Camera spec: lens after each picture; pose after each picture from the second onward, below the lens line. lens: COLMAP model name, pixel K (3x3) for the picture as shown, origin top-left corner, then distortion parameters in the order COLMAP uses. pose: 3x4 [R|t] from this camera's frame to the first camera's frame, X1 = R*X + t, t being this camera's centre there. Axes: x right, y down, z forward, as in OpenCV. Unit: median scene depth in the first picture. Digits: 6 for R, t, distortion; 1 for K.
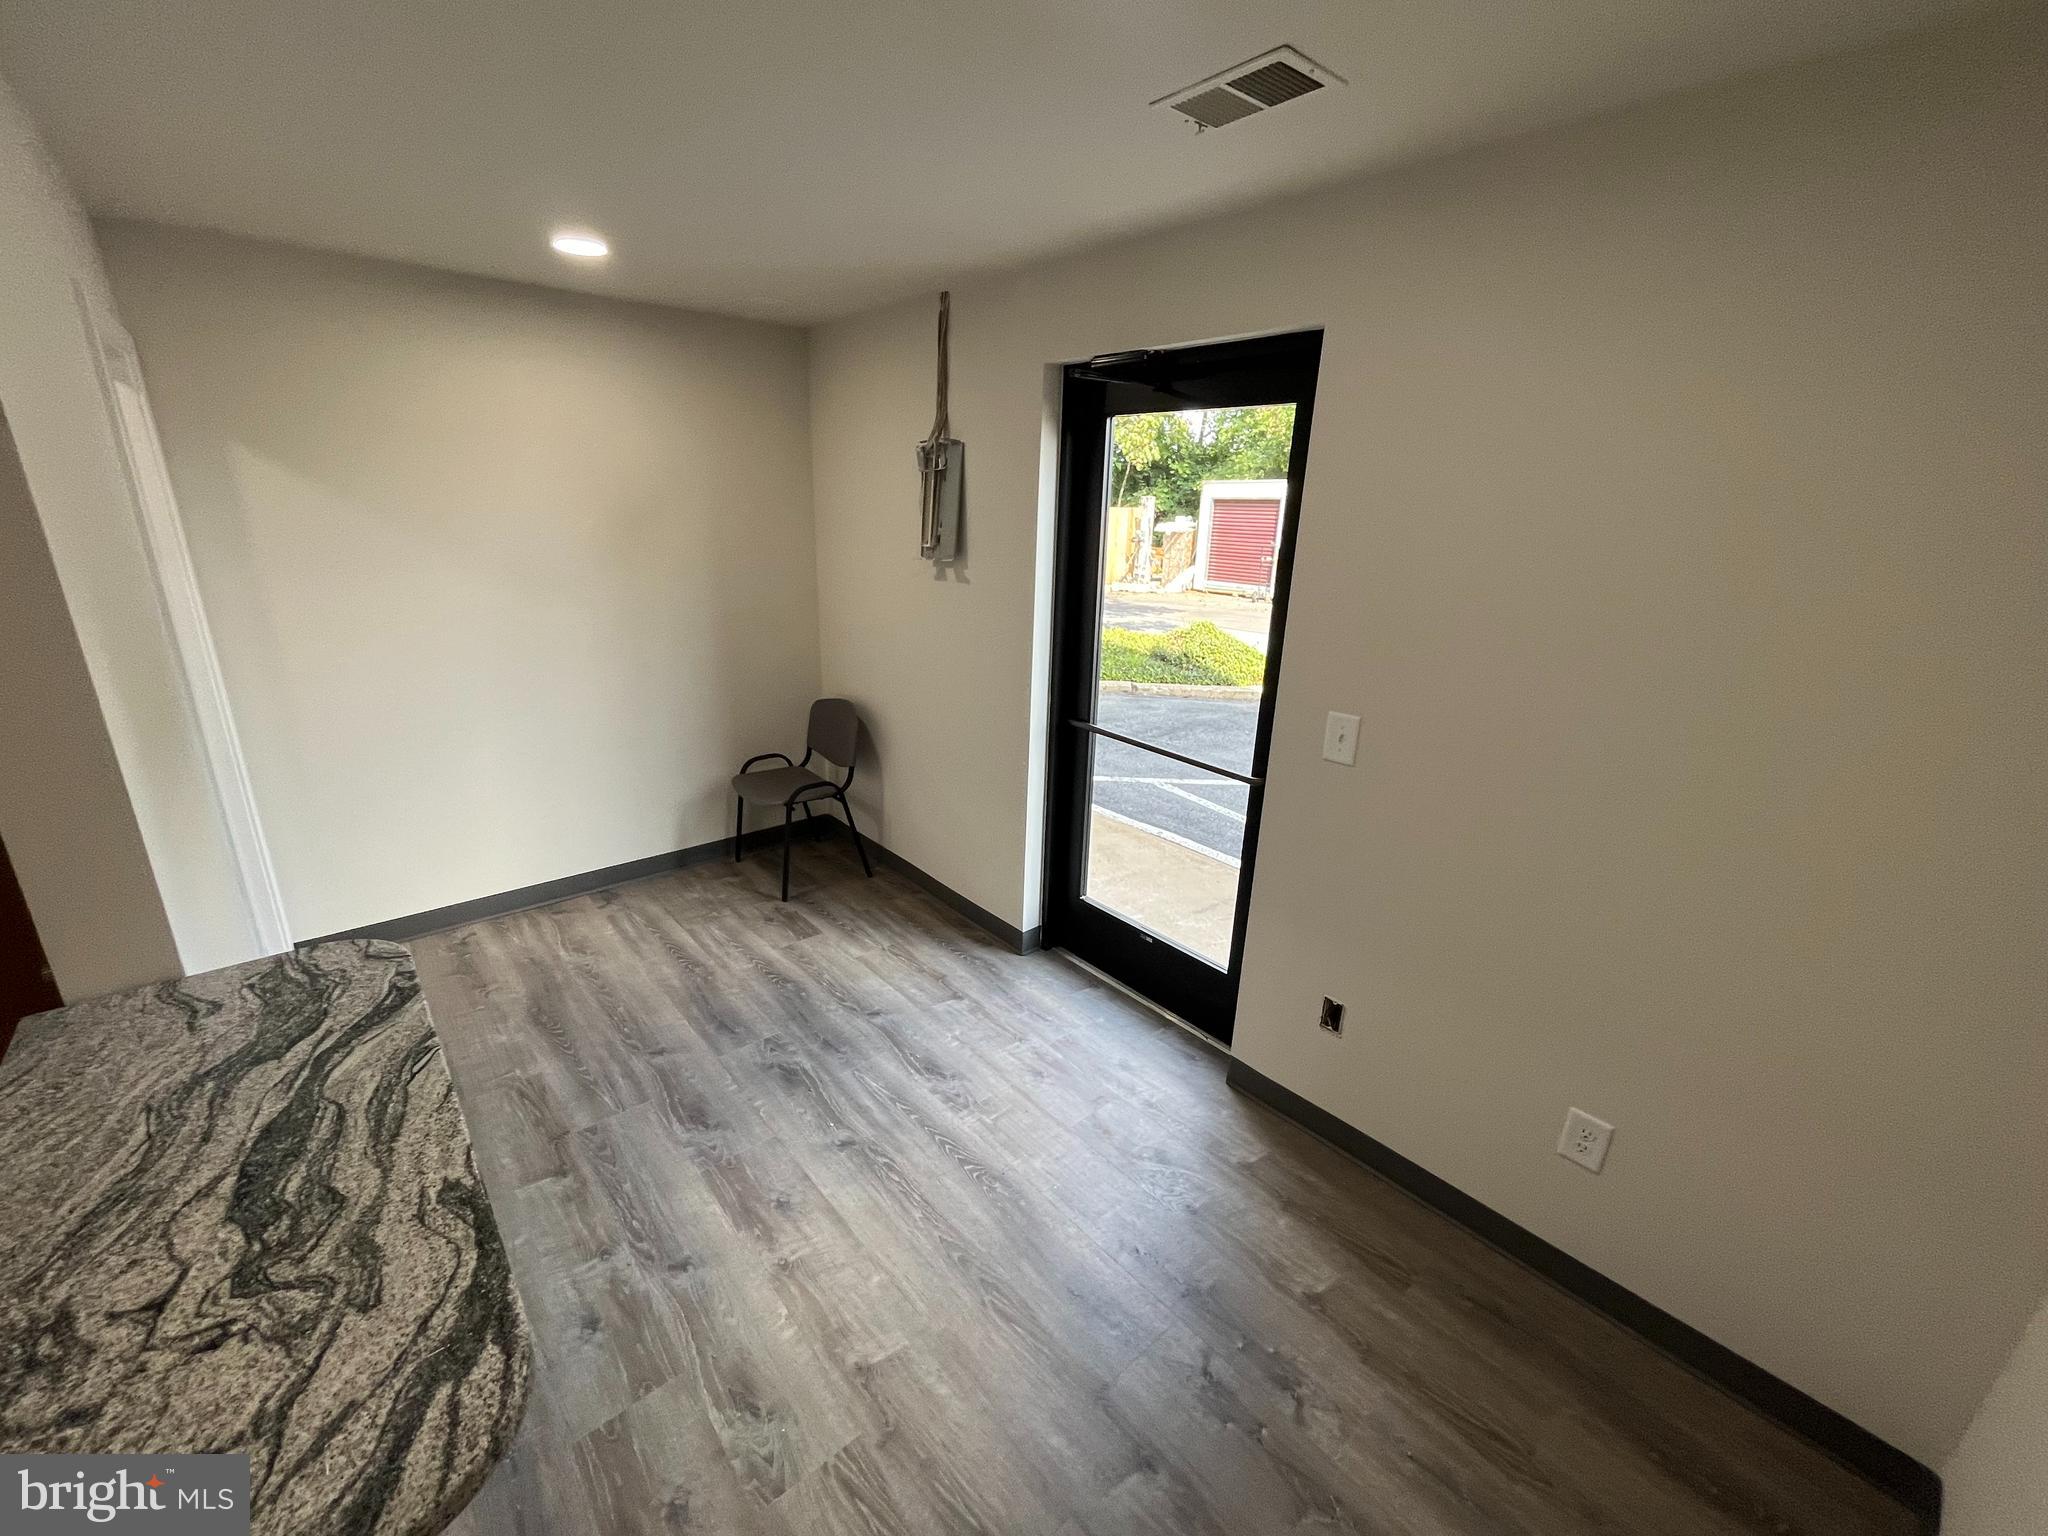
lens RADIAL K [[831.9, 0, 1020.3], [0, 831.9, 767.4], [0, 0, 1]] dist [-0.001924, 0.000040]
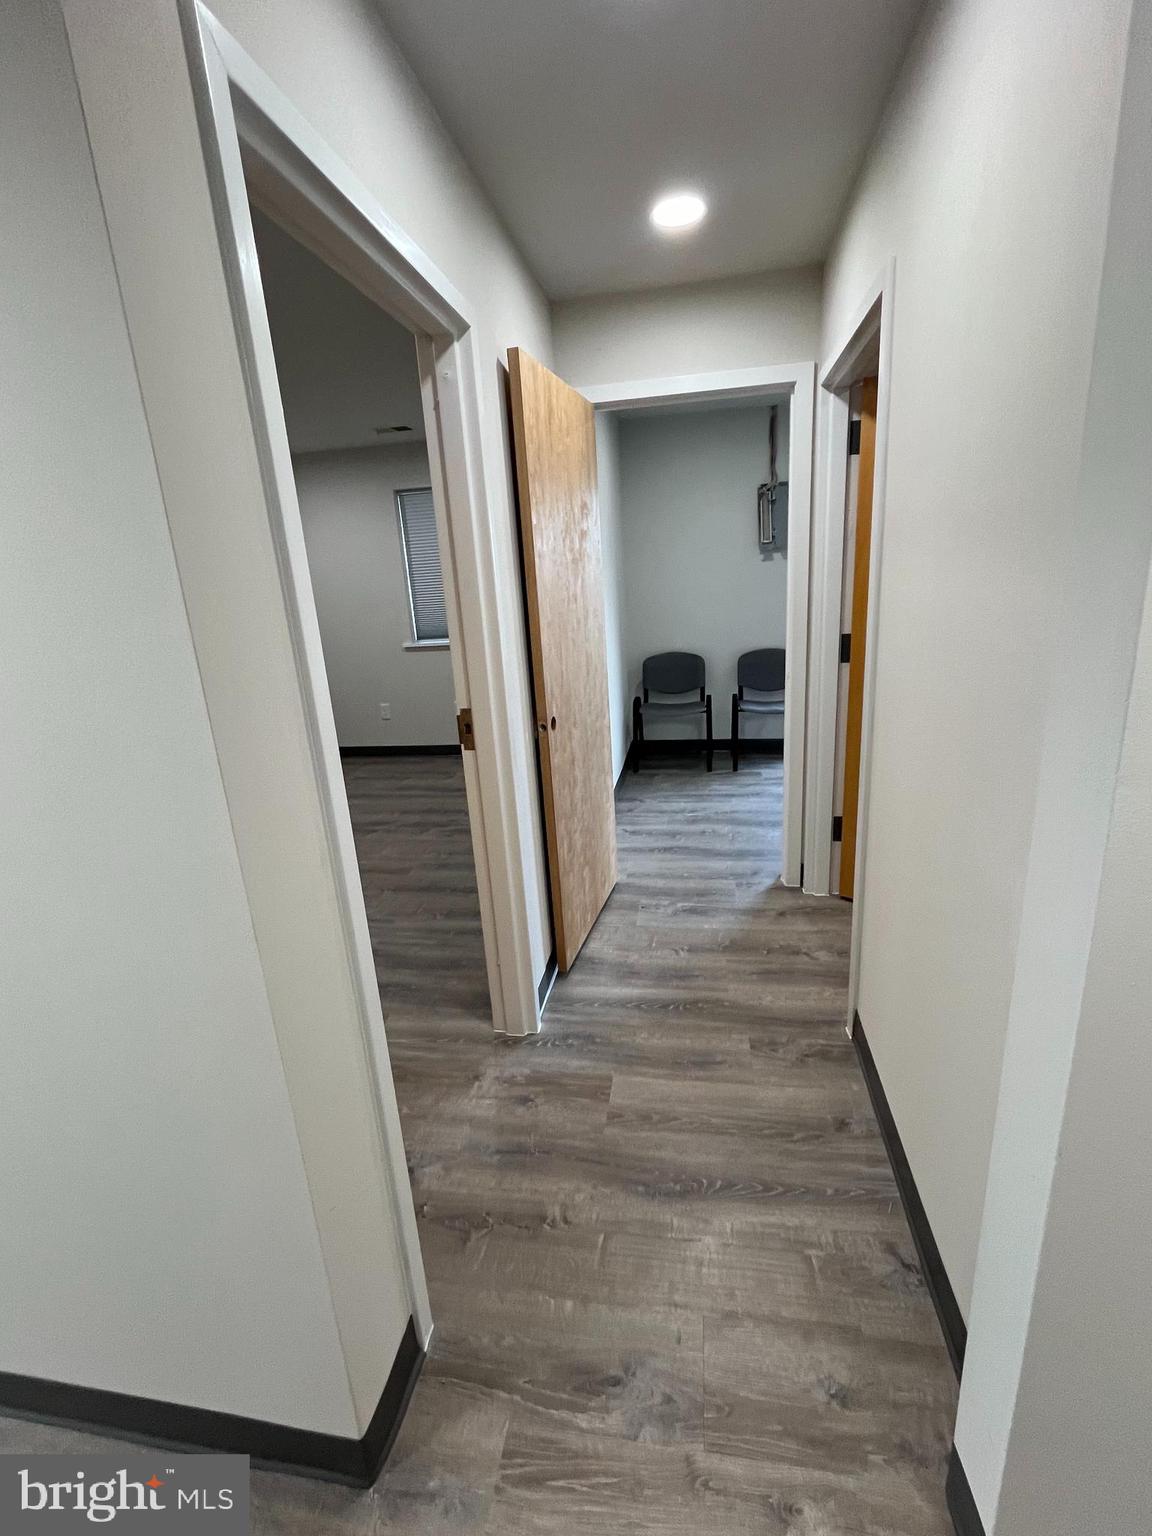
lens RADIAL K [[684.0, 0, 576.0], [0, 684.0, 768.0], [0, 0, 1]] dist [-0.002462, -0.000019]
pose [[0.771413, -0.247702, 0.586145, -2.033582], [0.274097, 0.960638, 0.045228, 0.037731], [-0.574276, 0.125772, 0.808943, 0.133143]]
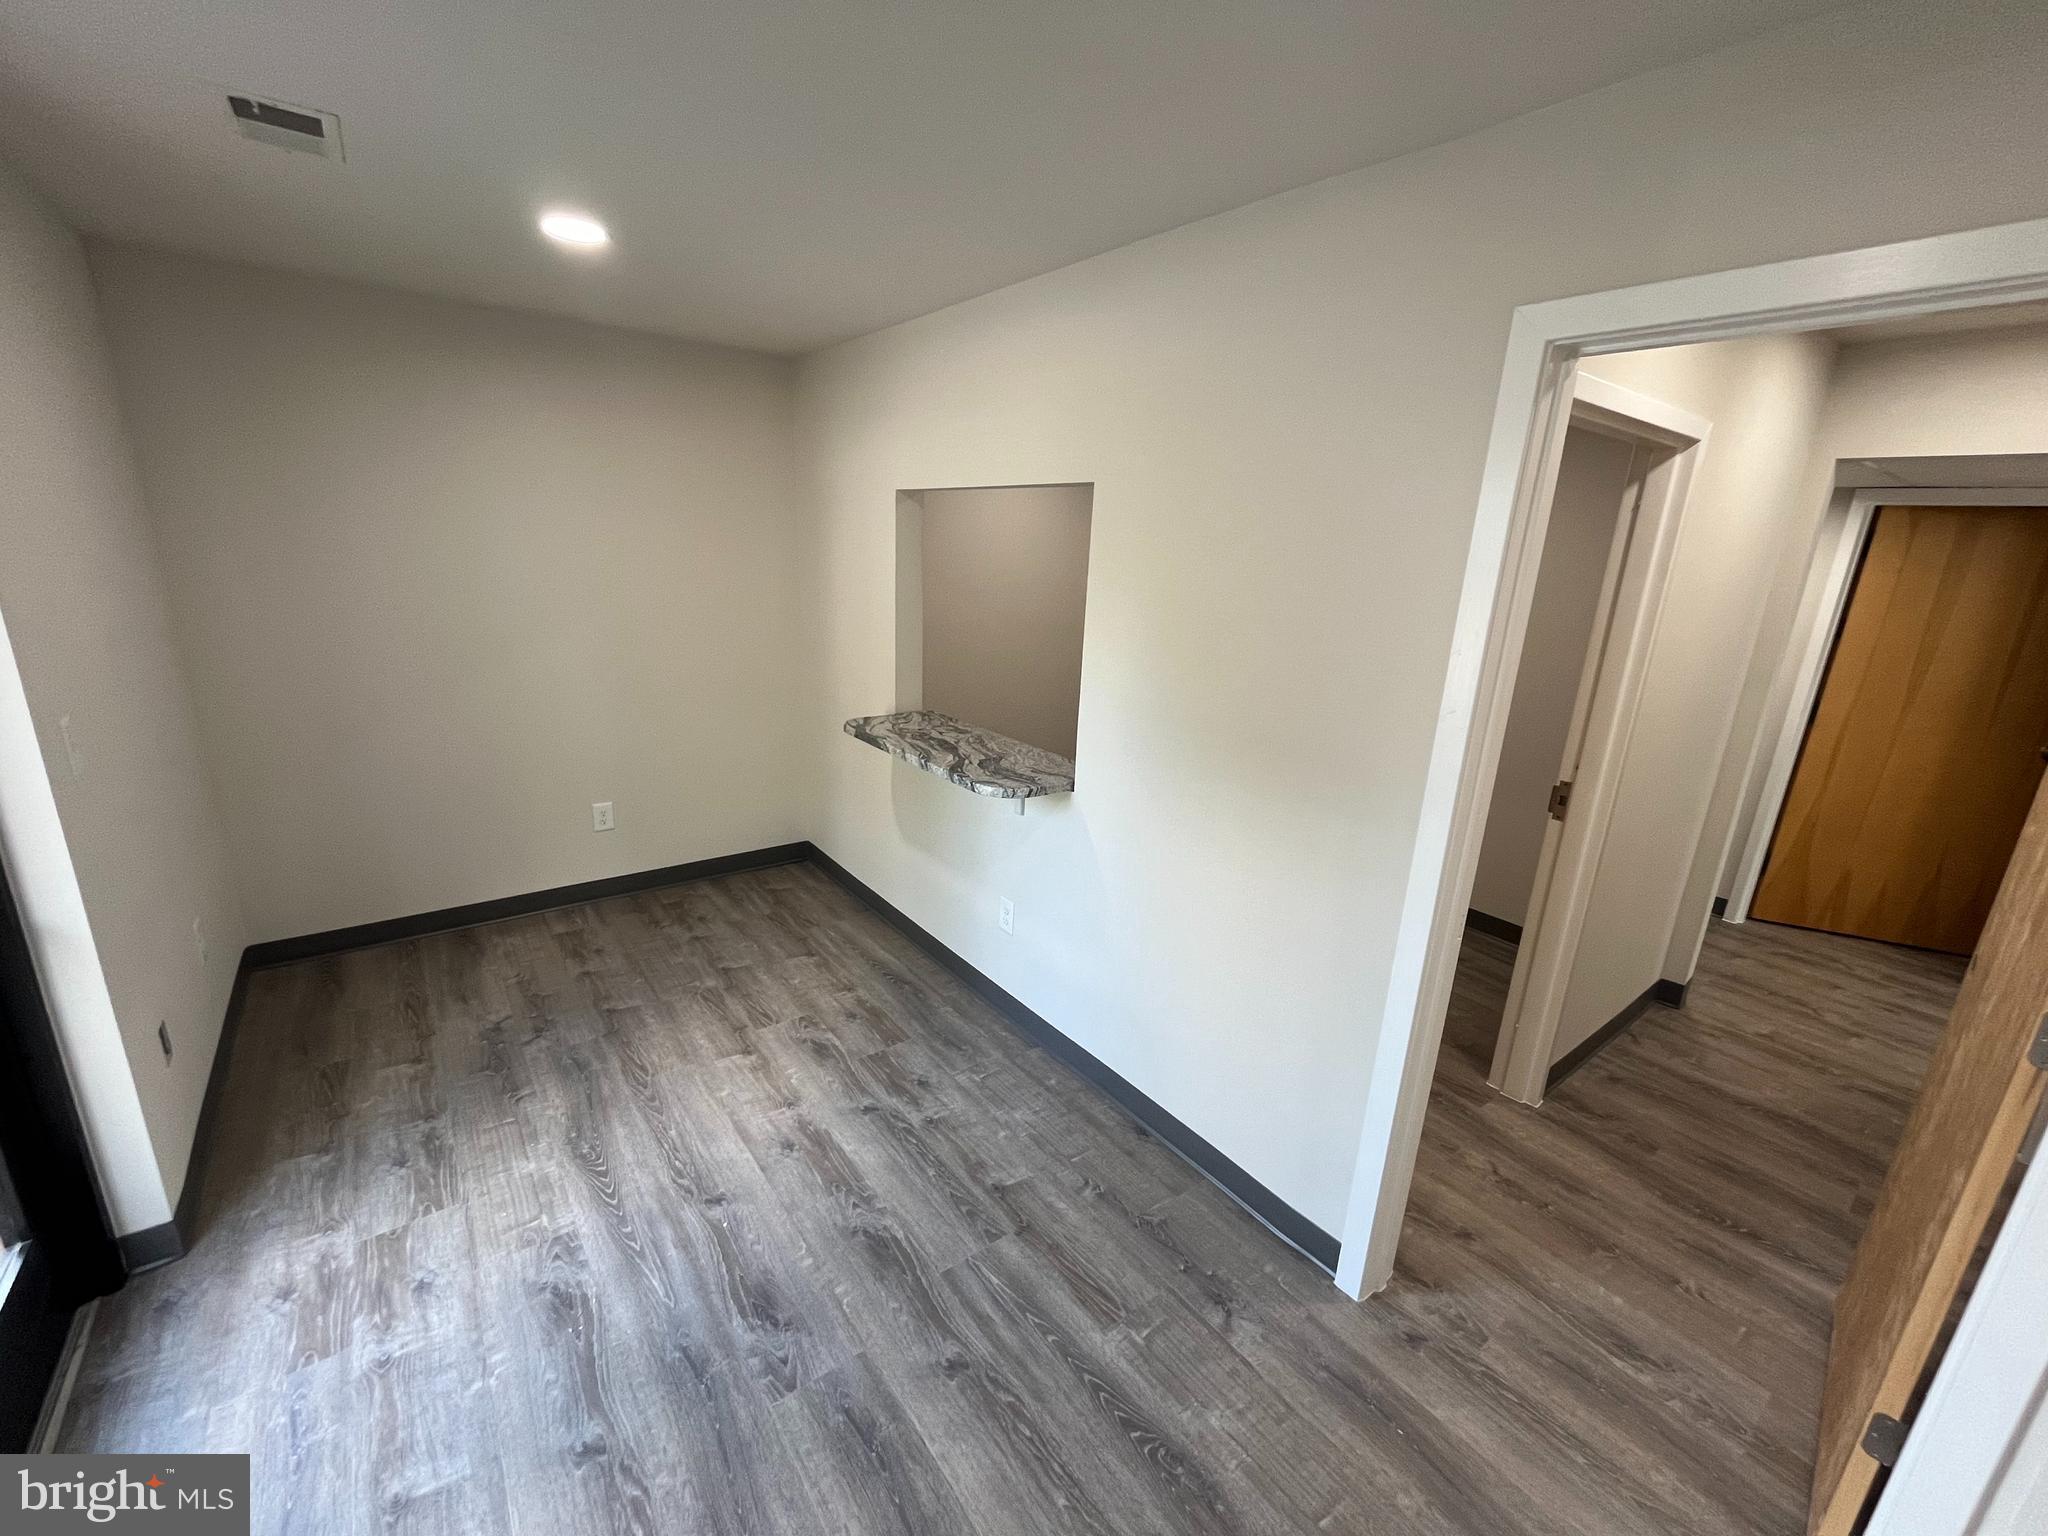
lens RADIAL K [[831.9, 0, 1020.3], [0, 831.9, 767.4], [0, 0, 1]] dist [-0.001924, 0.000040]
pose [[-0.995214, -0.088406, 0.041646, -0.555005], [-0.051014, 0.833465, 0.550212, -0.487558], [-0.083353, 0.545454, -0.833986, 1.512983]]
